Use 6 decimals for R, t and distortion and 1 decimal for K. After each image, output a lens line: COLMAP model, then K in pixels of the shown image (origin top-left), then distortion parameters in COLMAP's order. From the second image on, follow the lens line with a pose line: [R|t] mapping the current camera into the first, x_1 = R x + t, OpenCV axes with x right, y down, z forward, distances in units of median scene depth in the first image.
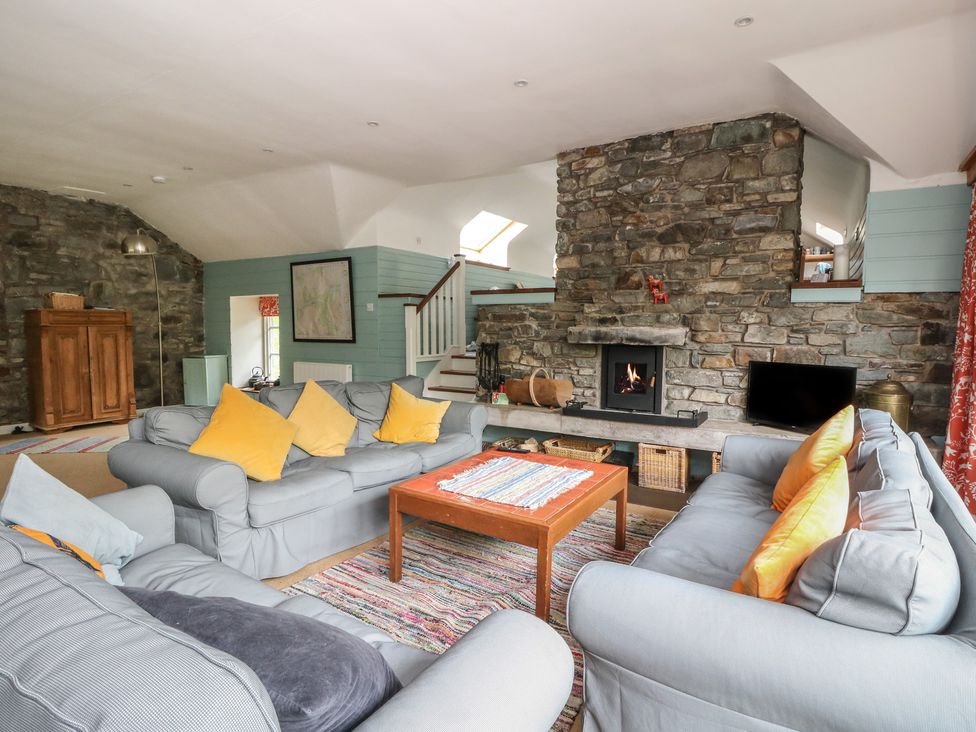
lens RADIAL K [[543.8, 0, 500.6], [0, 543.8, 360.2], [0, 0, 1]] dist [-0.001940, -0.012165]
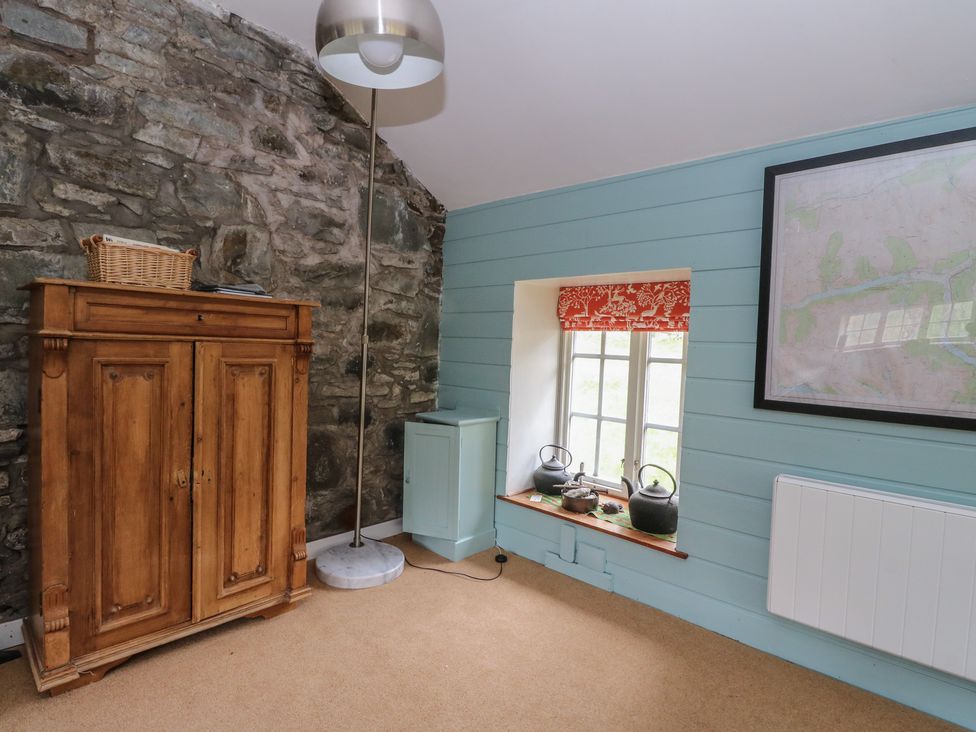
lens RADIAL K [[511.1, 0, 490.8], [0, 511.1, 358.6], [0, 0, 1]] dist [-0.001033, -0.013450]
pose [[0.979817, 0.039555, -0.195943, -0.496410], [-0.047380, 0.998249, -0.035407, -0.047239], [0.194200, 0.043976, 0.979976, 0.690354]]
